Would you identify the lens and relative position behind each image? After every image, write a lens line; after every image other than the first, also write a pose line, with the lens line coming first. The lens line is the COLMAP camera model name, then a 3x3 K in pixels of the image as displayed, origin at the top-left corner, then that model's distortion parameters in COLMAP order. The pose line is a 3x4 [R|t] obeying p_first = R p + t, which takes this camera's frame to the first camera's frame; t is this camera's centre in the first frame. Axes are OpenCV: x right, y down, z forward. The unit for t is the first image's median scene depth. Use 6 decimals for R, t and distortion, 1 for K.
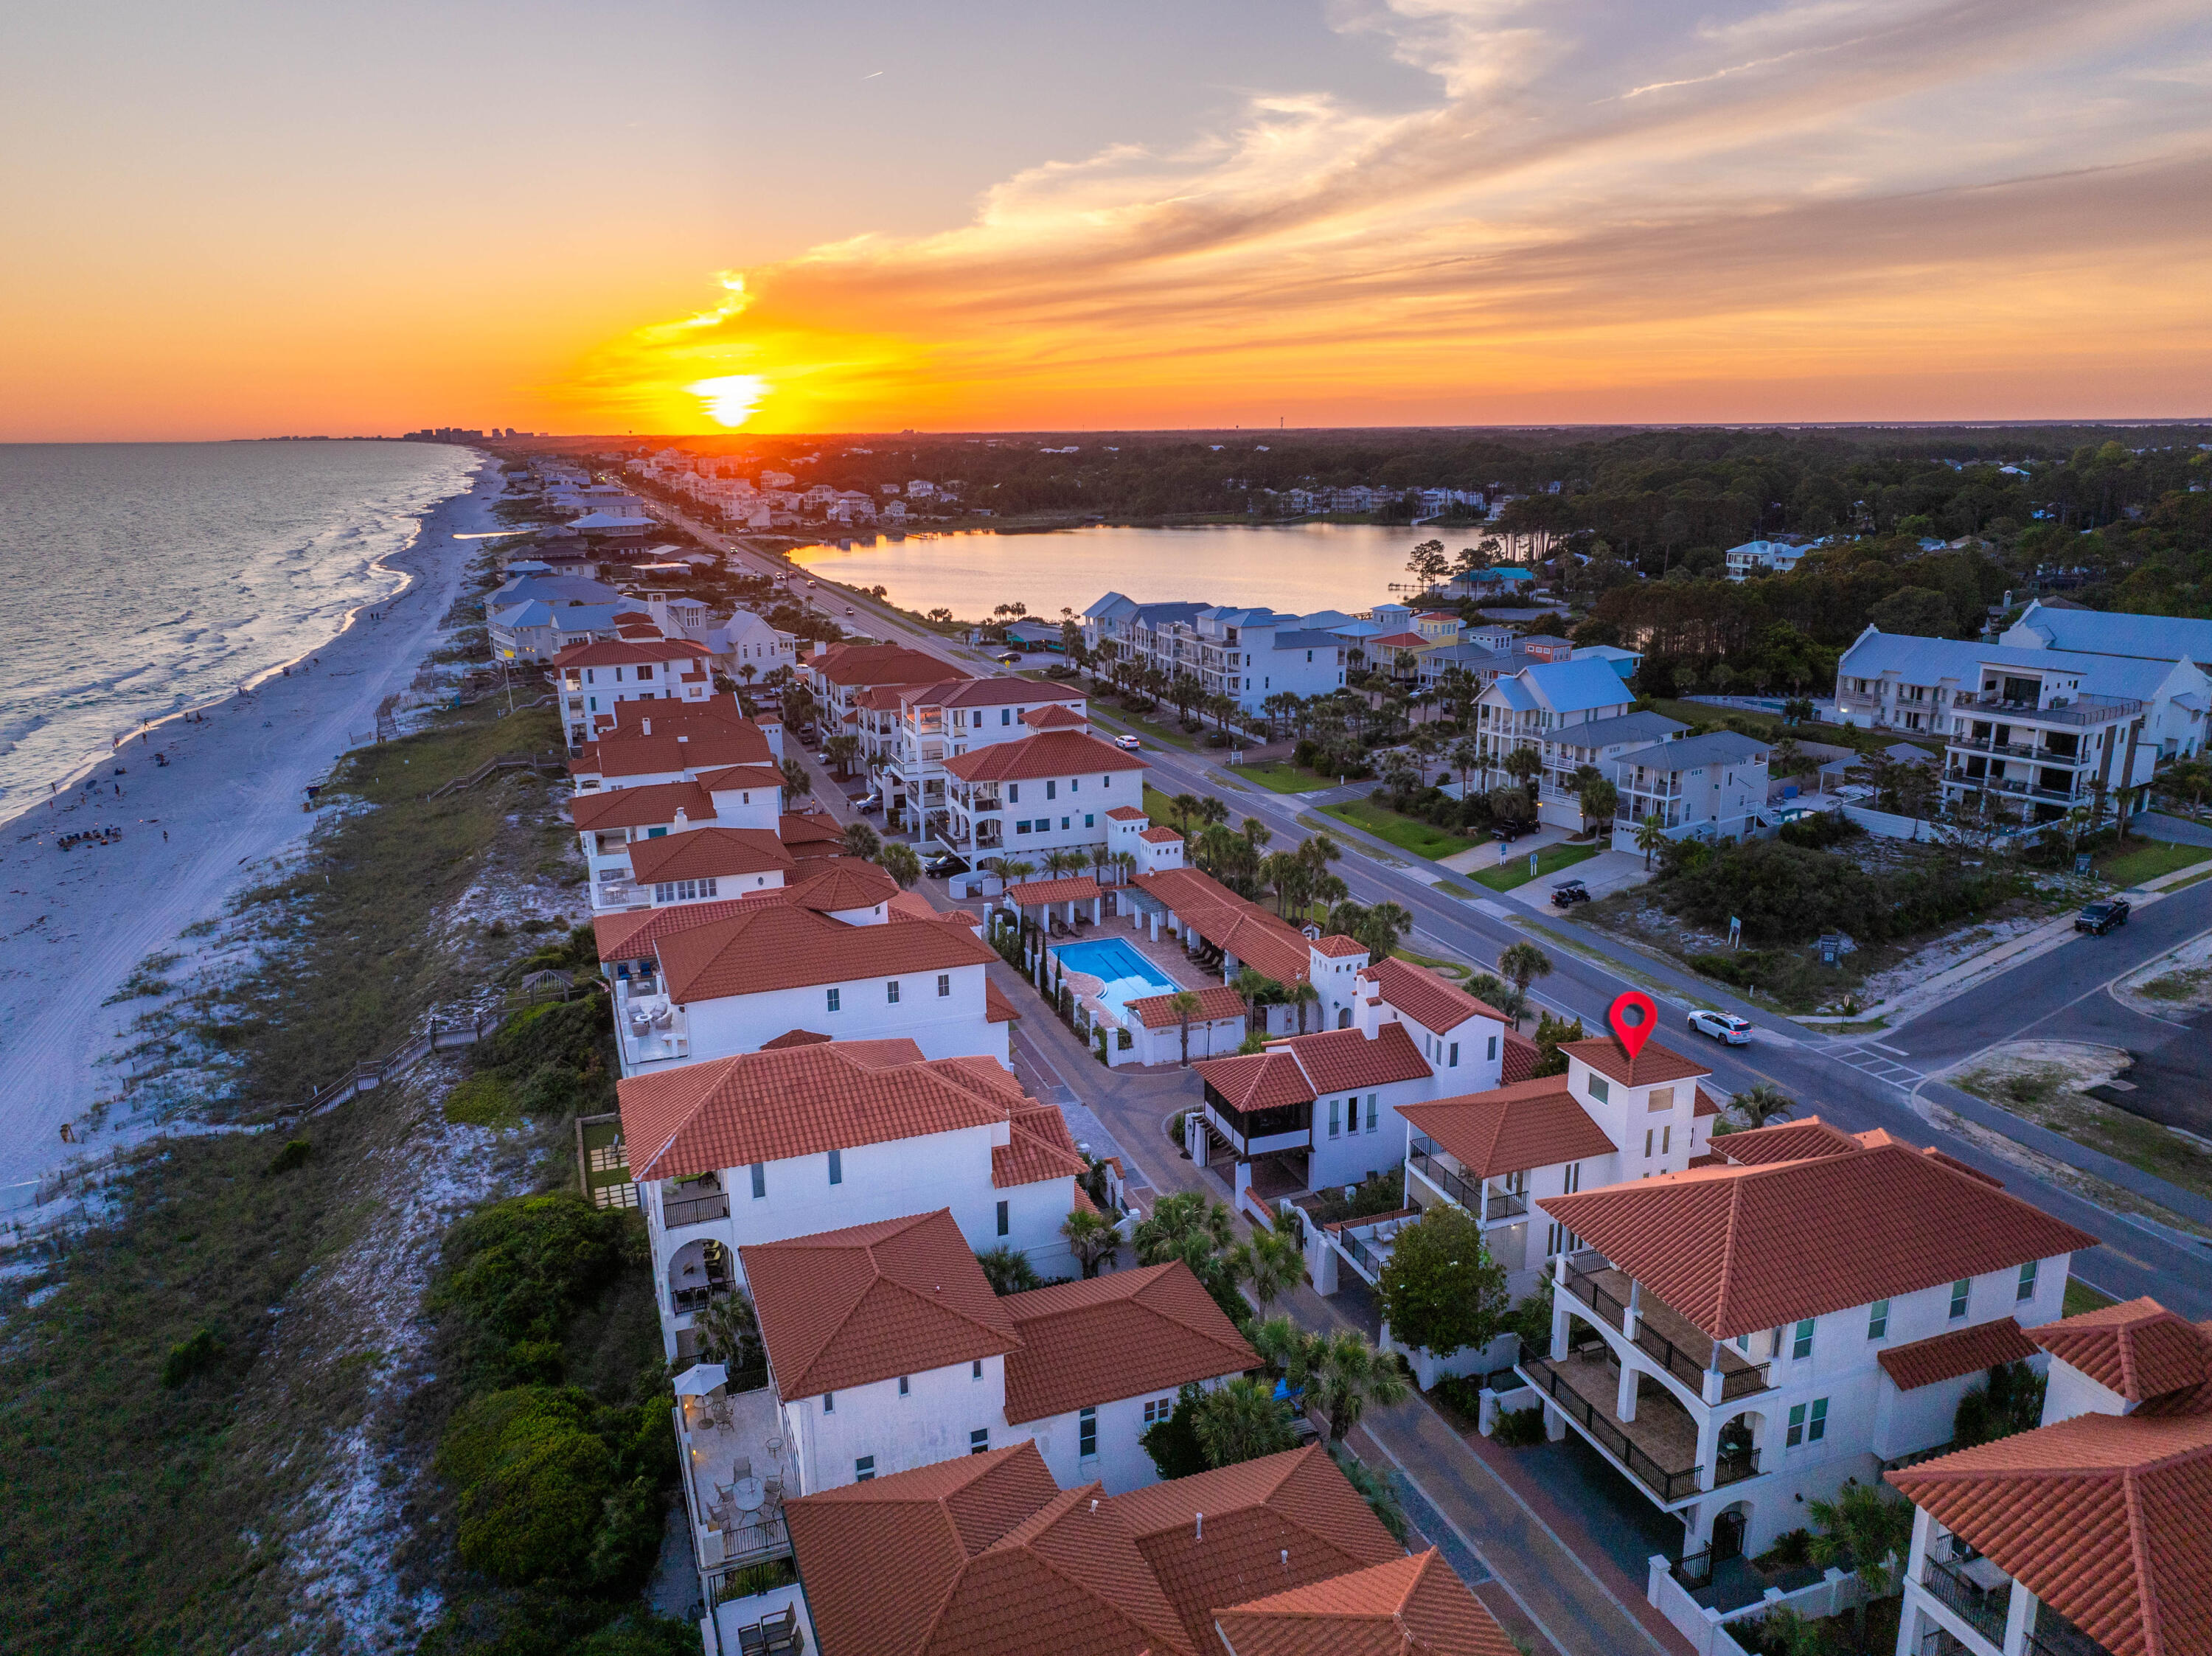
lens RADIAL K [[1541.7, 0, 1110.9], [0, 1541.7, 829.3], [0, 0, 1]] dist [0.015181, -0.022119]
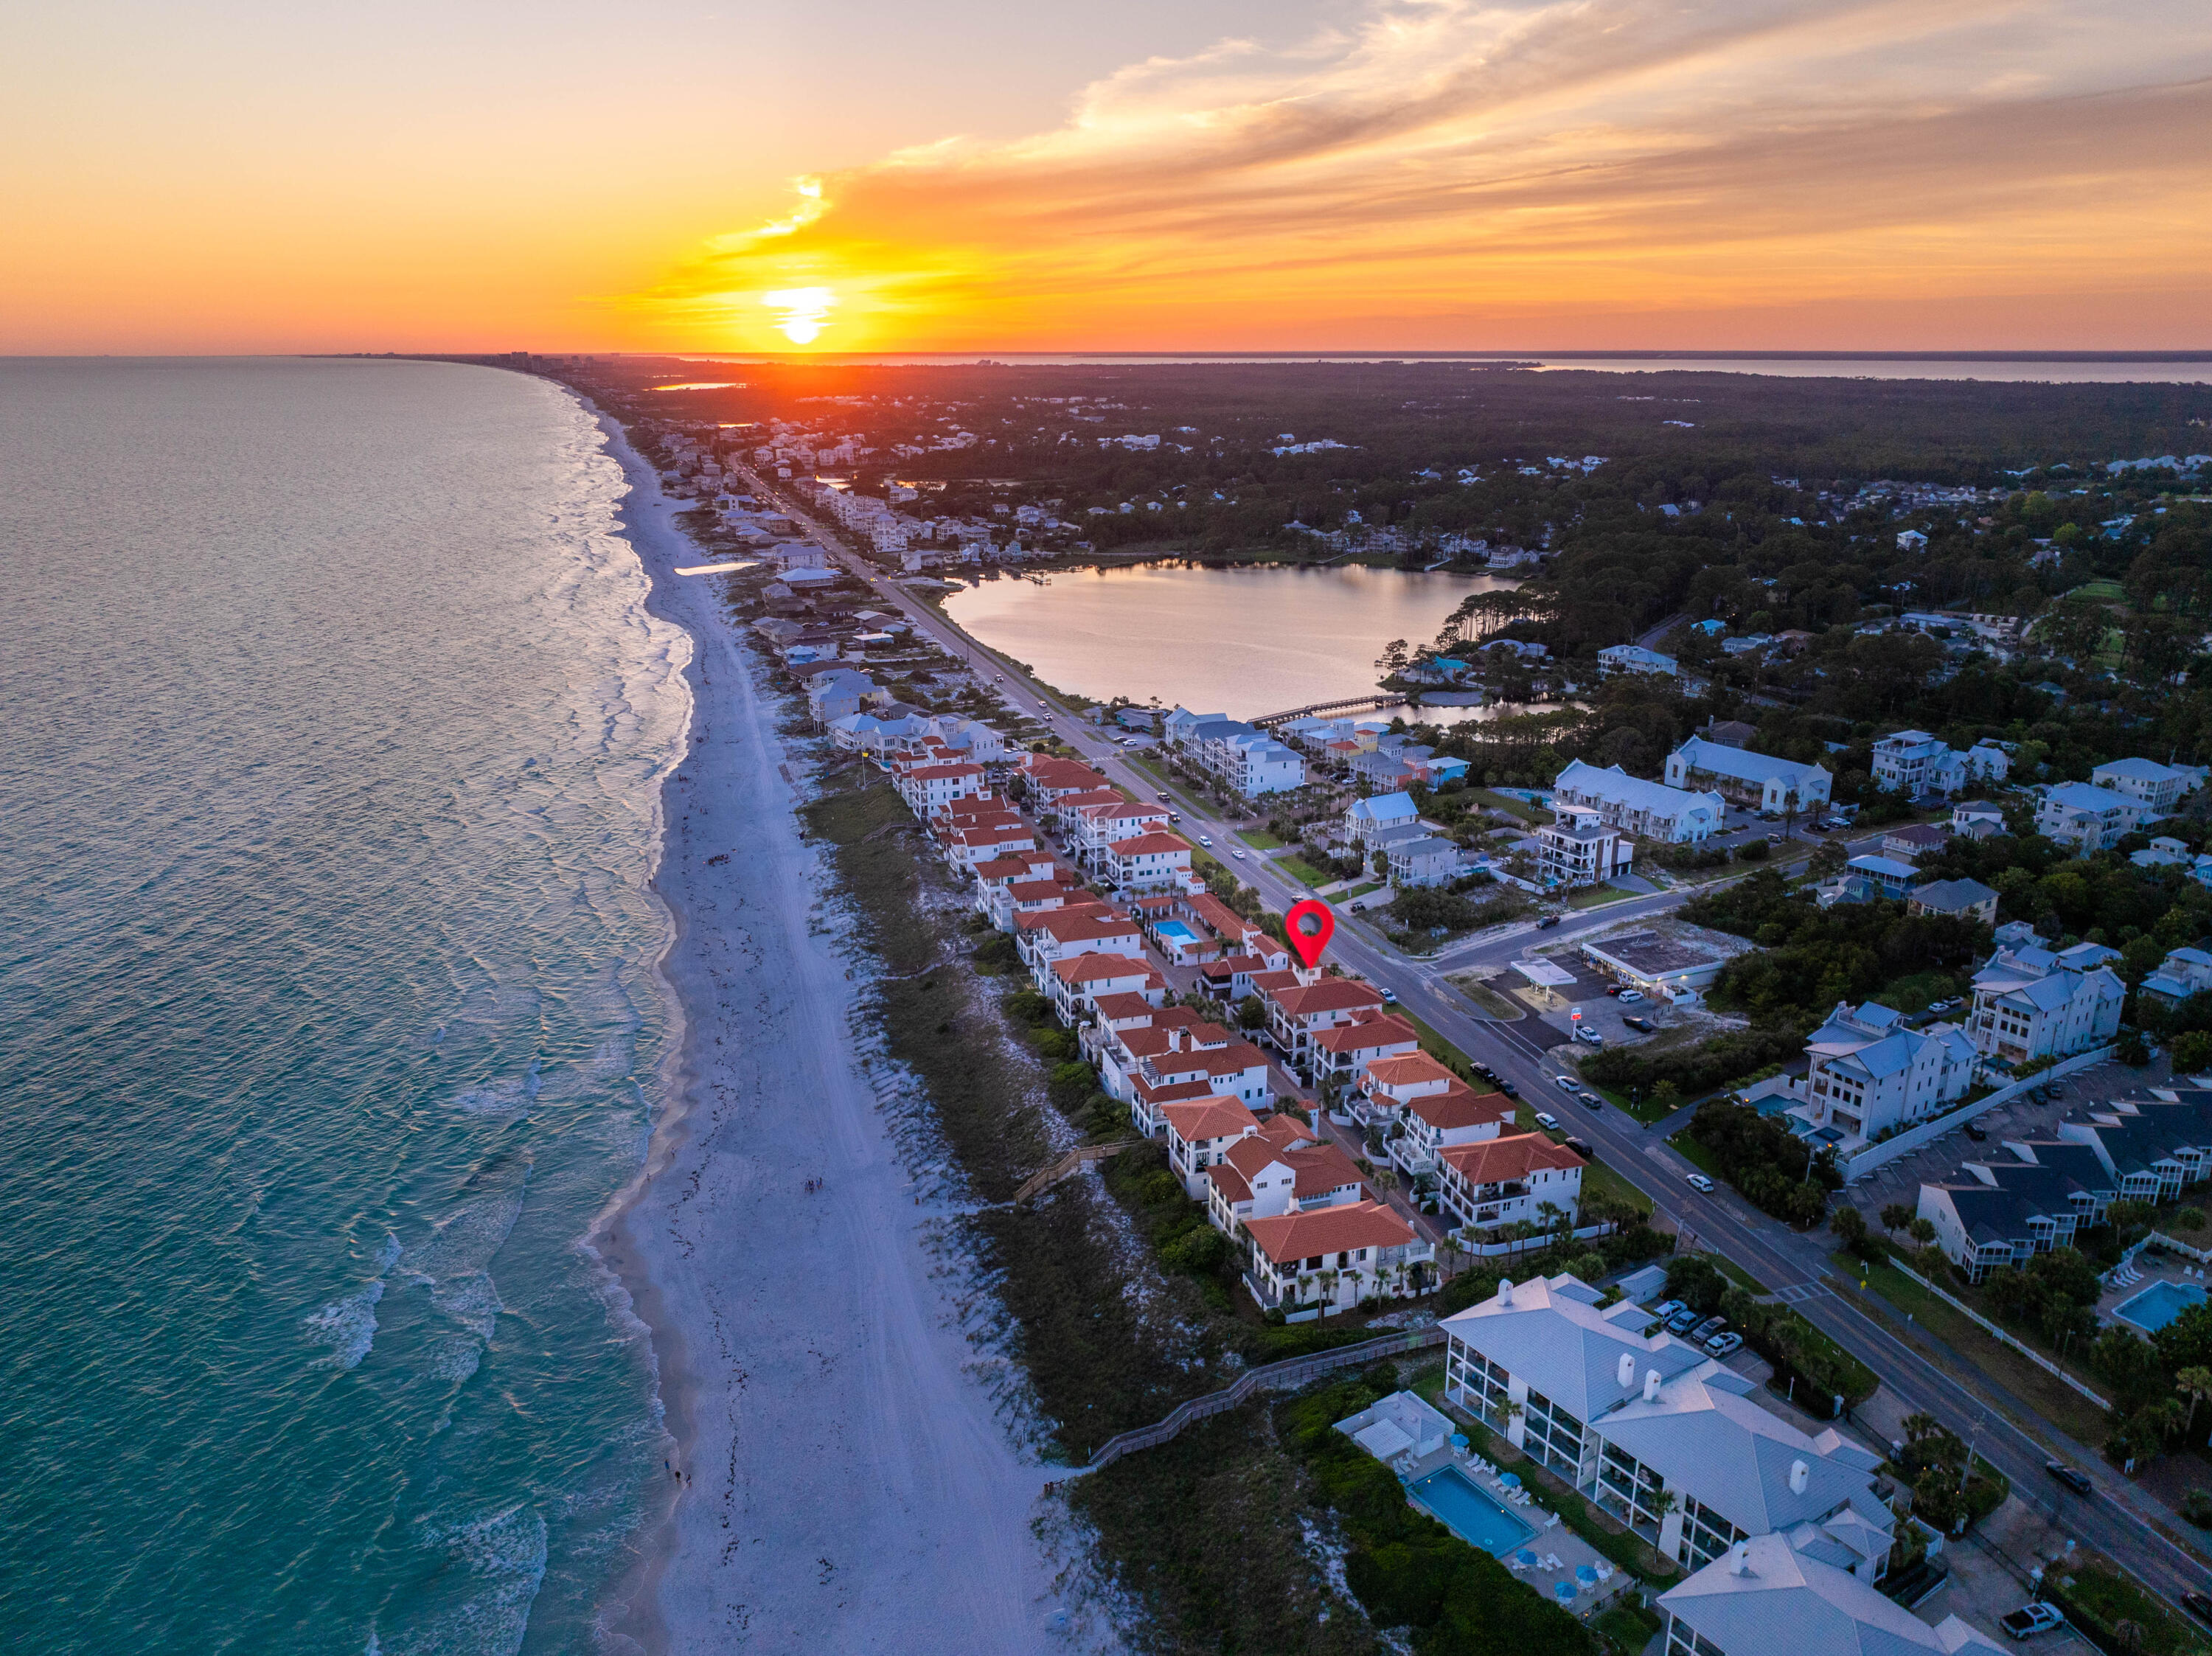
lens RADIAL K [[1584.1, 0, 1111.2], [0, 1584.1, 826.9], [0, 0, 1]] dist [0.016014, -0.004256]
pose [[0.998809, 0.022189, -0.043448, 0.003193], [-0.020460, 0.998996, 0.039851, -0.177130], [0.044288, -0.038914, 0.998261, -1.544766]]
